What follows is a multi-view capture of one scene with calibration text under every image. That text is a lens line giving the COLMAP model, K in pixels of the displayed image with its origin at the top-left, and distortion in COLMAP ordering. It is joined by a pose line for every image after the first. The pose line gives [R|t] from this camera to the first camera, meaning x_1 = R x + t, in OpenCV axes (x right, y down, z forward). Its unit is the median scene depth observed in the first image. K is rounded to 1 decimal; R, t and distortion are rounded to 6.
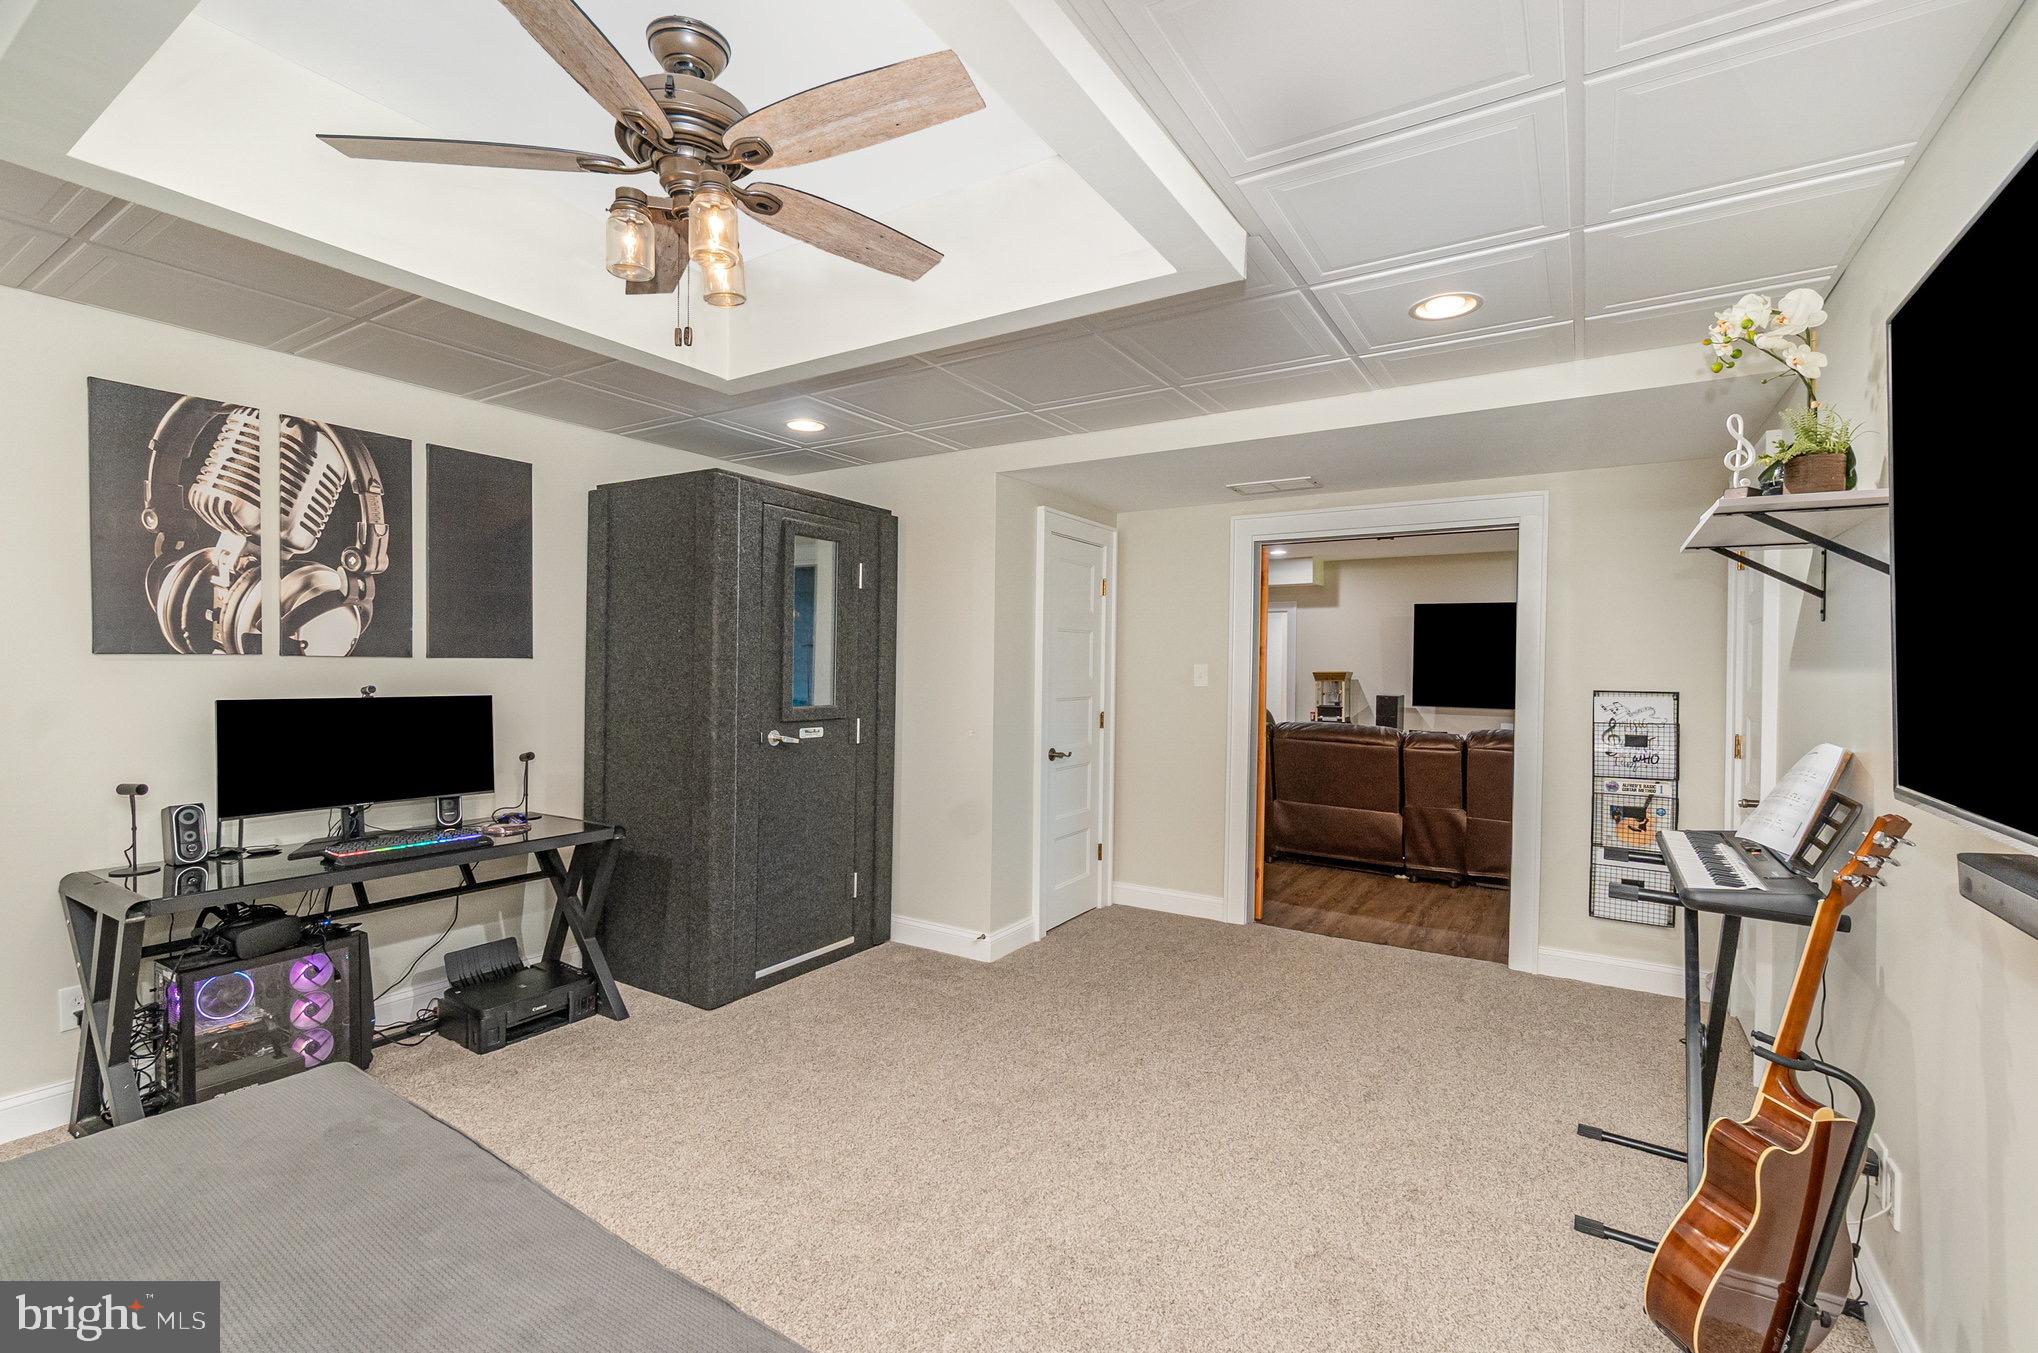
lens RADIAL K [[903.2, 0, 998.7], [0, 903.2, 677.9], [0, 0, 1]] dist [-0.006238, 0.000191]
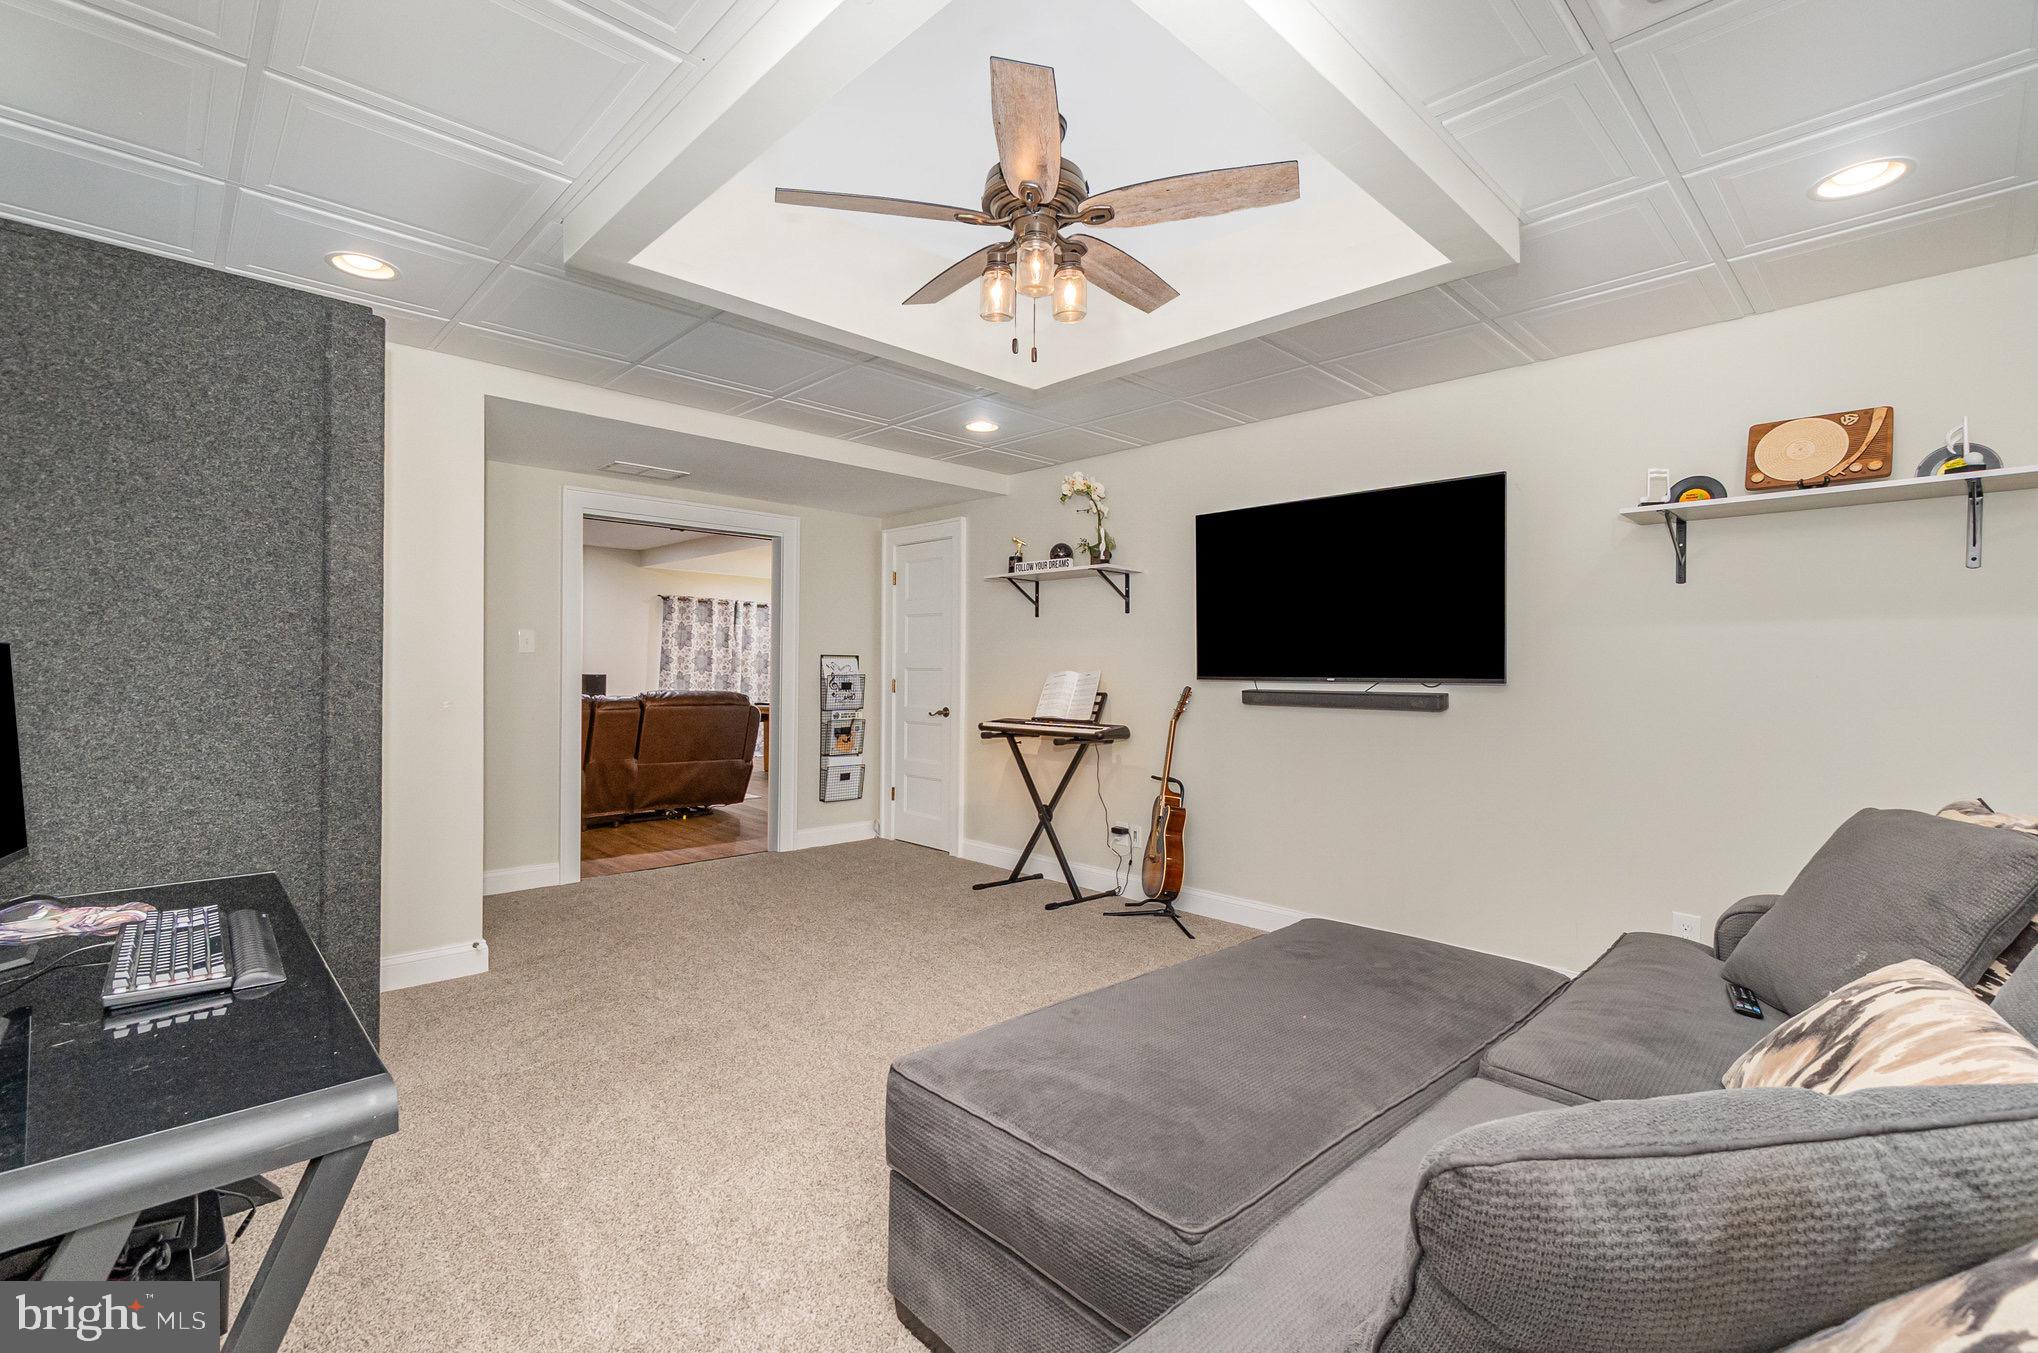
lens RADIAL K [[903.2, 0, 997.1], [0, 903.2, 668.2], [0, 0, 1]] dist [-0.006238, 0.000191]
pose [[0.222245, -0.004399, 0.974981, -1.013012], [0.004297, 0.999985, 0.003532, 0.042771], [-0.974981, 0.003404, 0.222260, 0.484610]]
